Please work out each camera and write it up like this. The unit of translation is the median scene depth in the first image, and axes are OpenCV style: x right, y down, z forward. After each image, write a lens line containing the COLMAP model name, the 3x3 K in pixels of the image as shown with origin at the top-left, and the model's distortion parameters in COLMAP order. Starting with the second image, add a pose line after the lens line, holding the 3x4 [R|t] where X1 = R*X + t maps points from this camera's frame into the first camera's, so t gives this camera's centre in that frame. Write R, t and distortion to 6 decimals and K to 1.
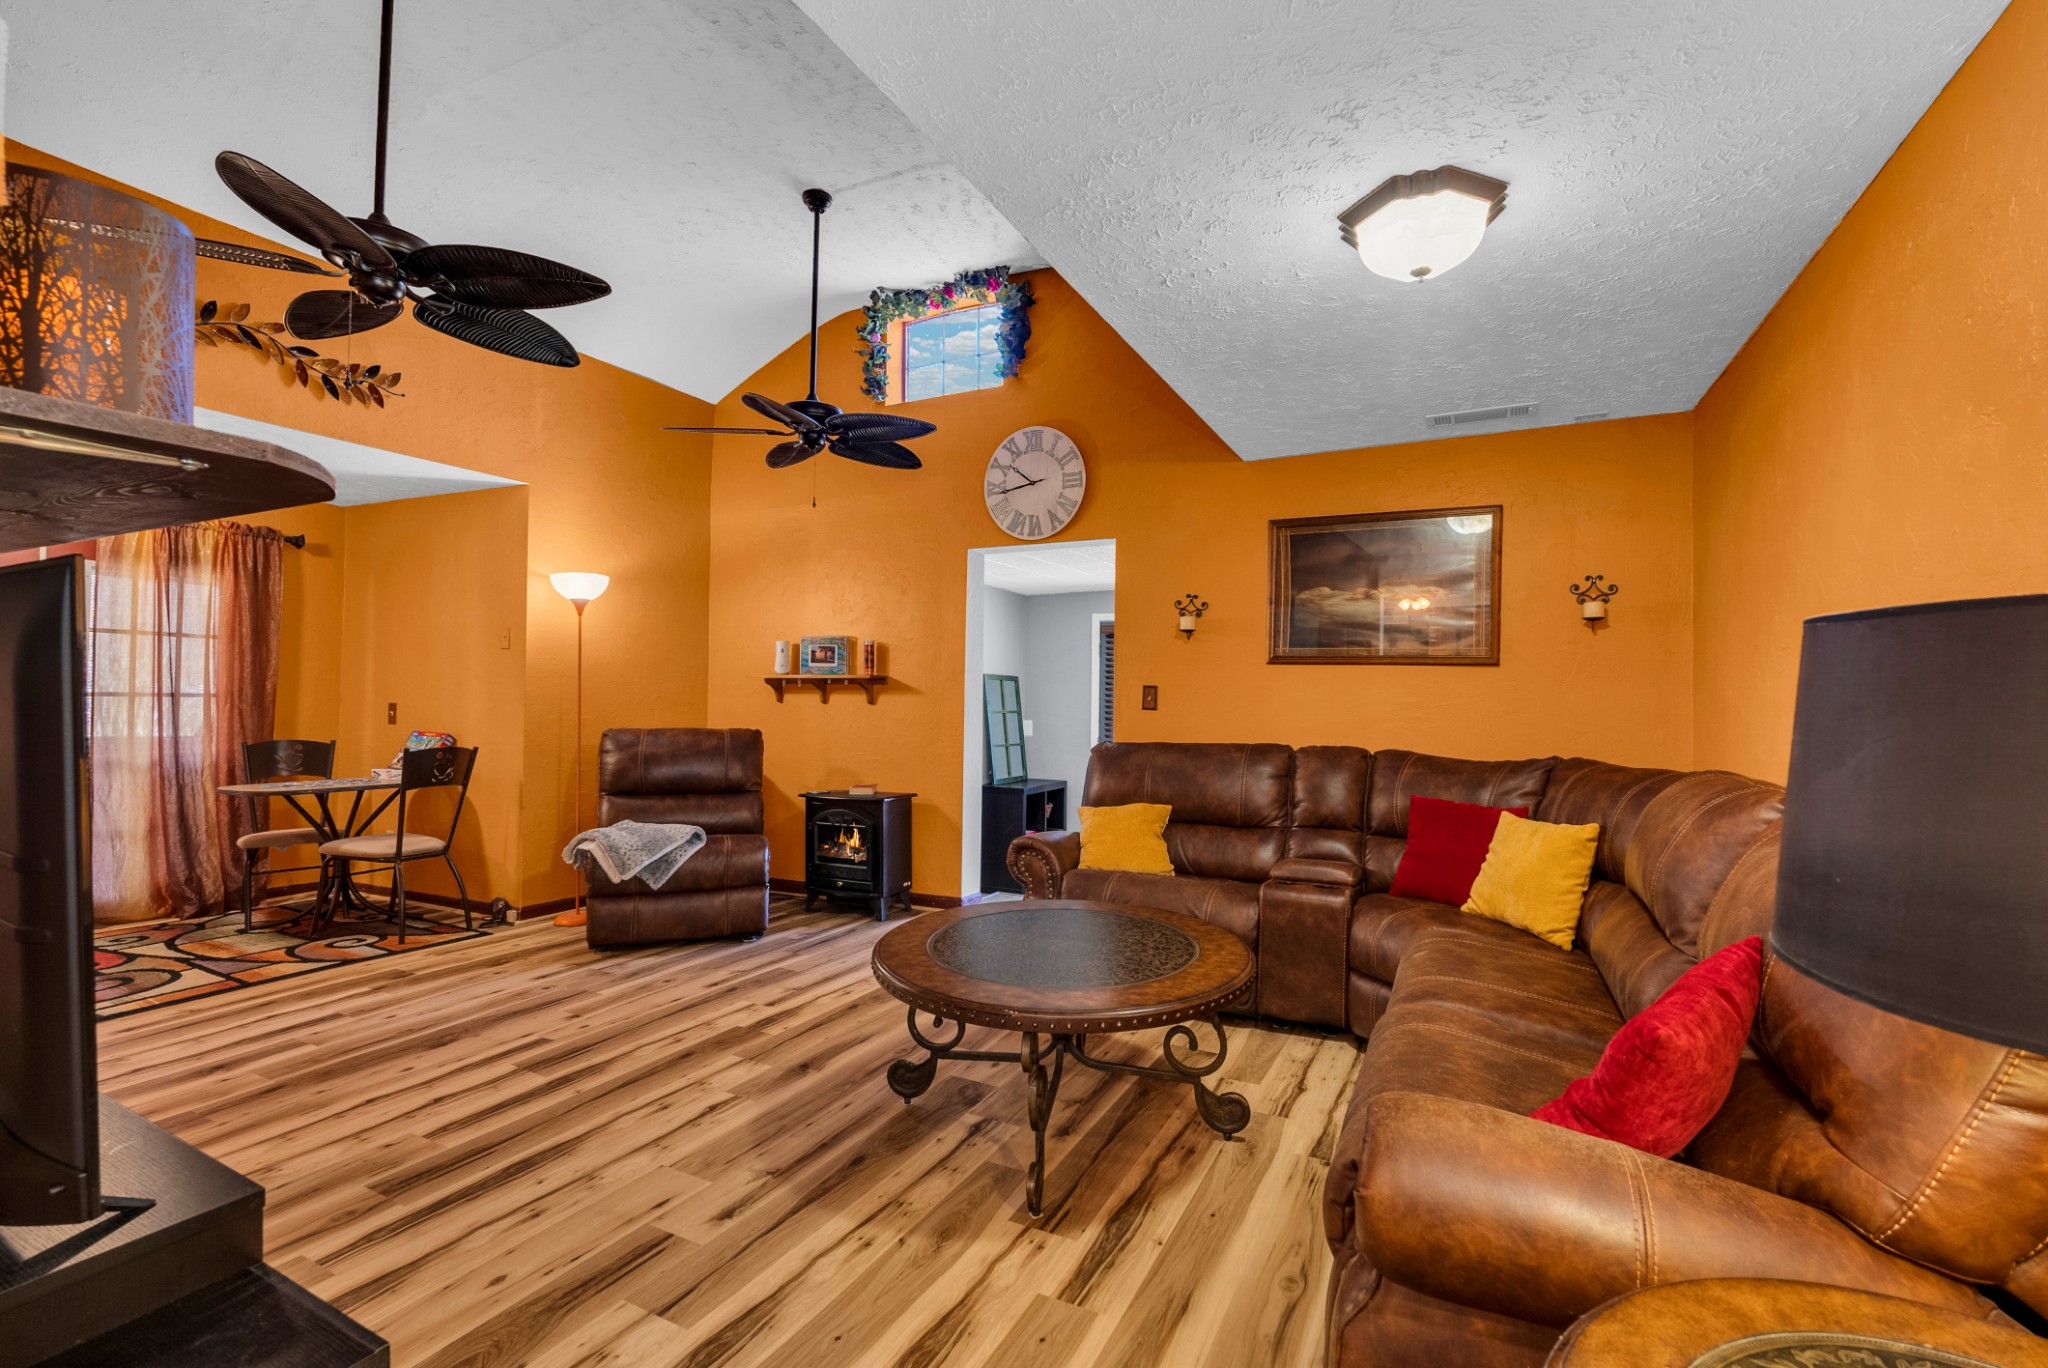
lens RADIAL K [[901.2, 0, 1024.0], [0, 901.2, 684.0], [0, 0, 1]] dist [-0.000216, 0.000132]
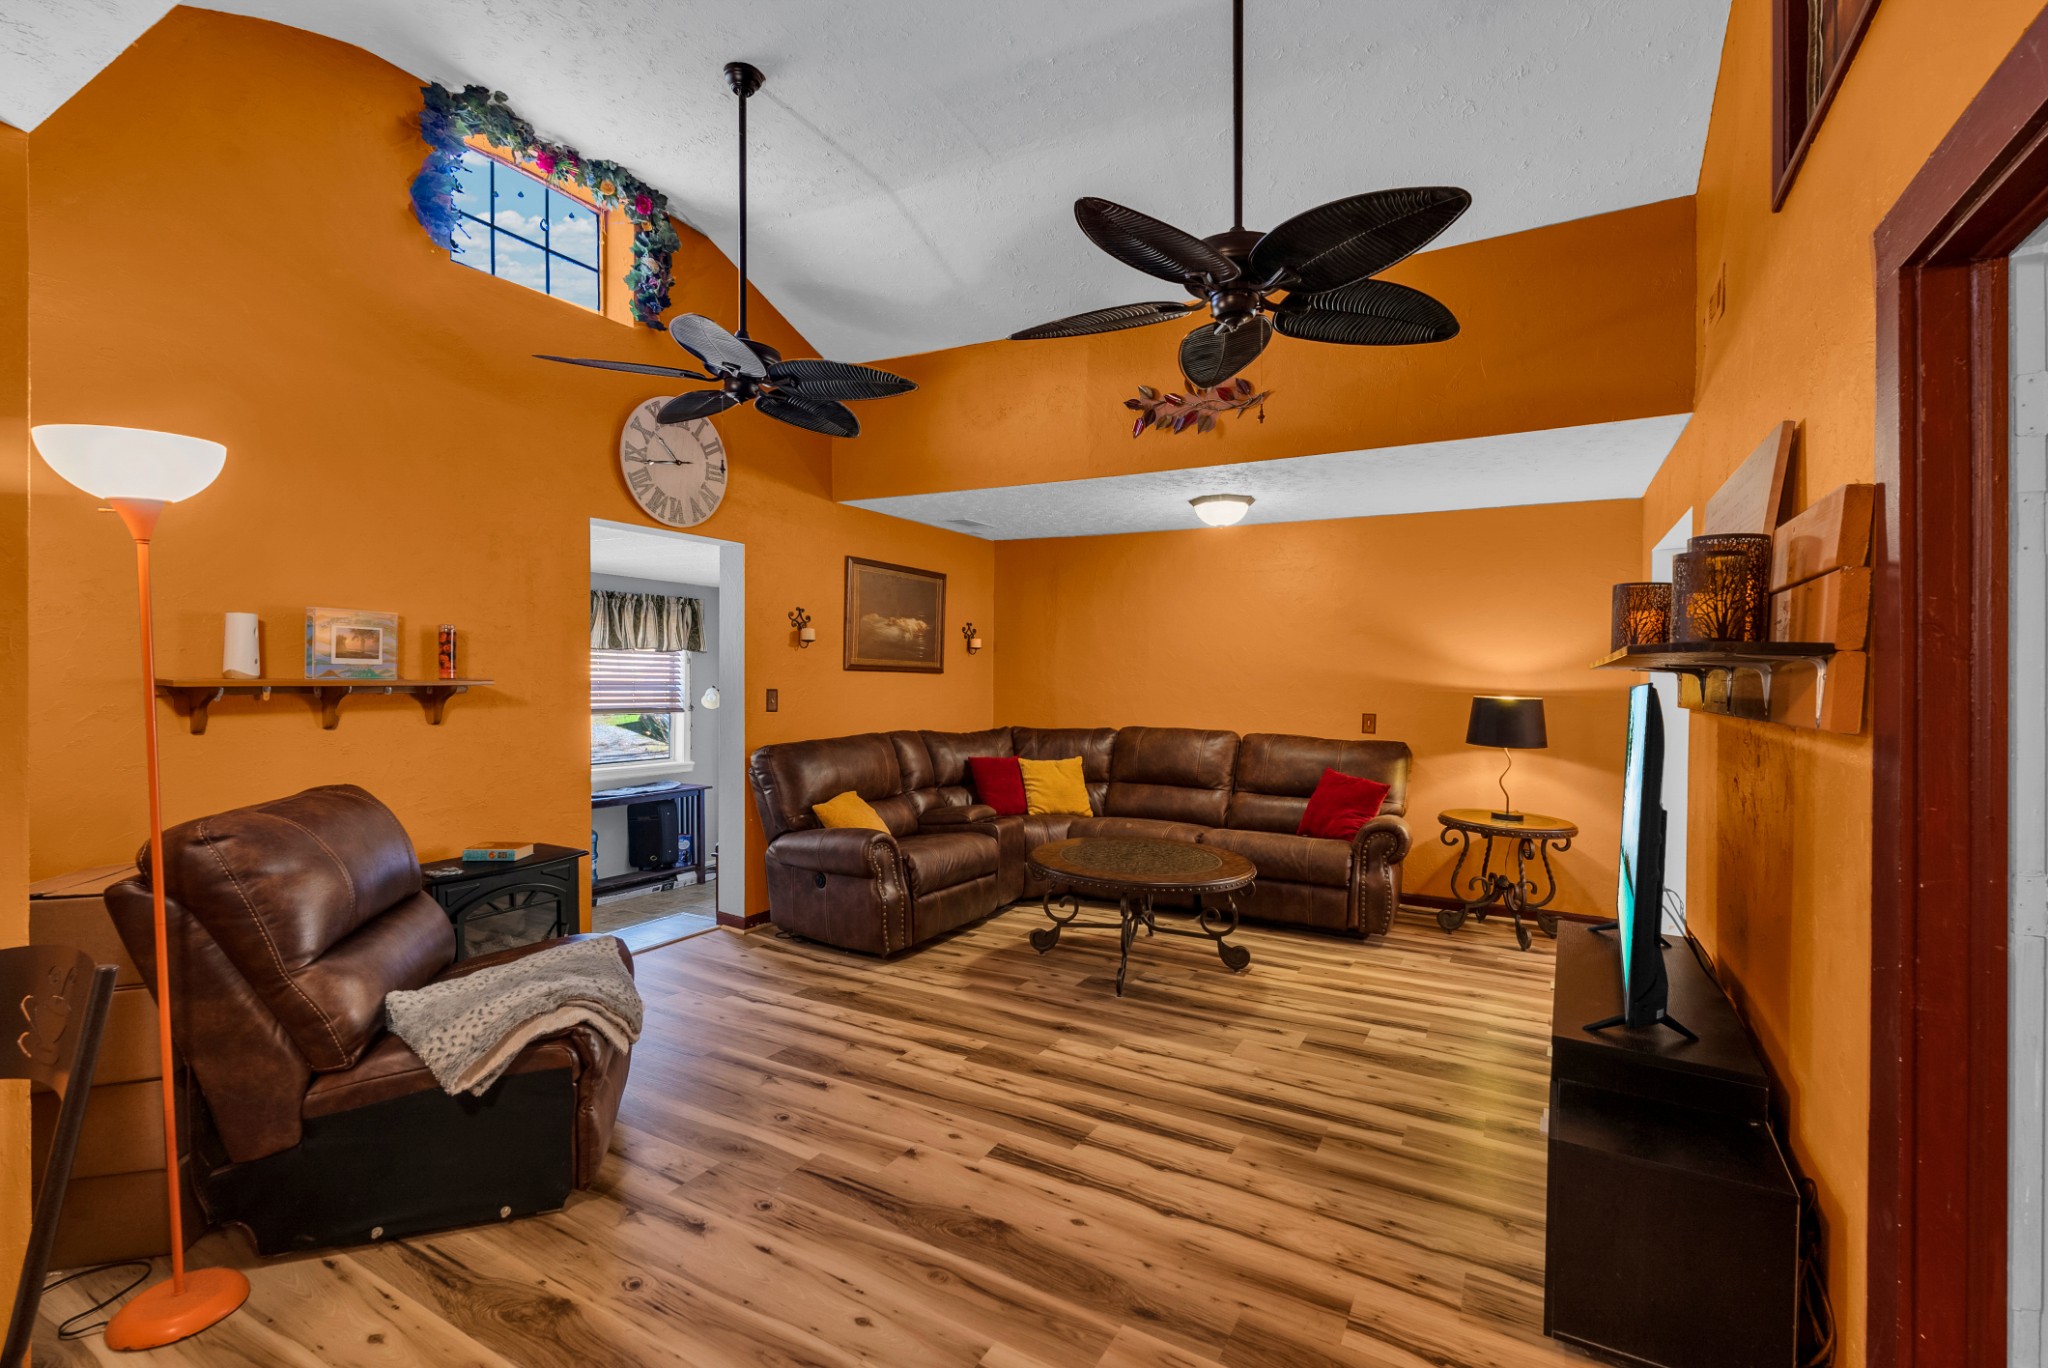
lens RADIAL K [[889.3, 0, 1052.3], [0, 889.3, 689.9], [0, 0, 1]] dist [-0.000849, 0.000366]
pose [[0.034852, -0.028953, 0.998973, -1.247685], [-0.029172, 0.999125, 0.029975, -0.053581], [-0.998967, -0.030187, 0.033977, 0.868468]]
